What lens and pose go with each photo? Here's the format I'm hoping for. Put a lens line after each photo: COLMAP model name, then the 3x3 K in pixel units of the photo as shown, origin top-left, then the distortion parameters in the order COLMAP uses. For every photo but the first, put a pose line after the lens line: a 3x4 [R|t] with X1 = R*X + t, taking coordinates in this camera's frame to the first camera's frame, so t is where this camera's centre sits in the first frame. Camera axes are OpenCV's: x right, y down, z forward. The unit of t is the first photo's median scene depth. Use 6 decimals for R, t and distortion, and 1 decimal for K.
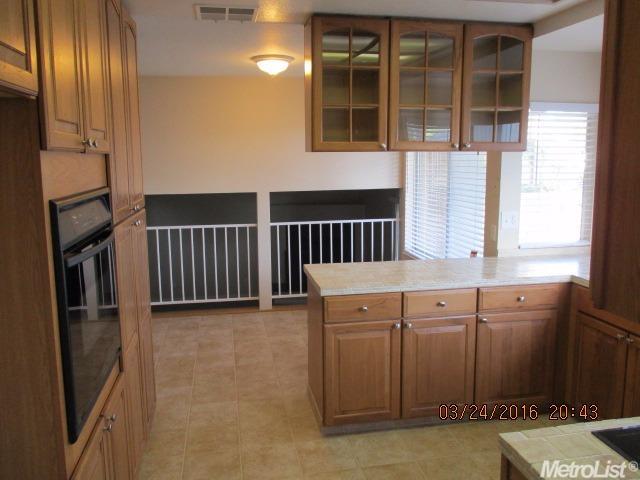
lens RADIAL K [[553.7, 0, 320.0], [0, 553.7, 240.0], [0, 0, 1]] dist [-0.010383, -0.005880]
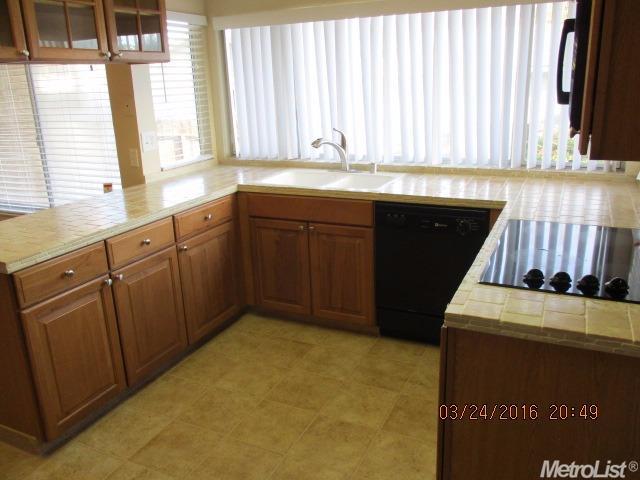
lens RADIAL K [[553.7, 0, 320.0], [0, 553.7, 240.0], [0, 0, 1]] dist [-0.010383, -0.005880]
pose [[0.575430, -0.248228, 0.779271, -0.290061], [0.159597, 0.968591, 0.190684, -0.008774], [-0.802128, 0.014644, 0.596973, 0.263516]]
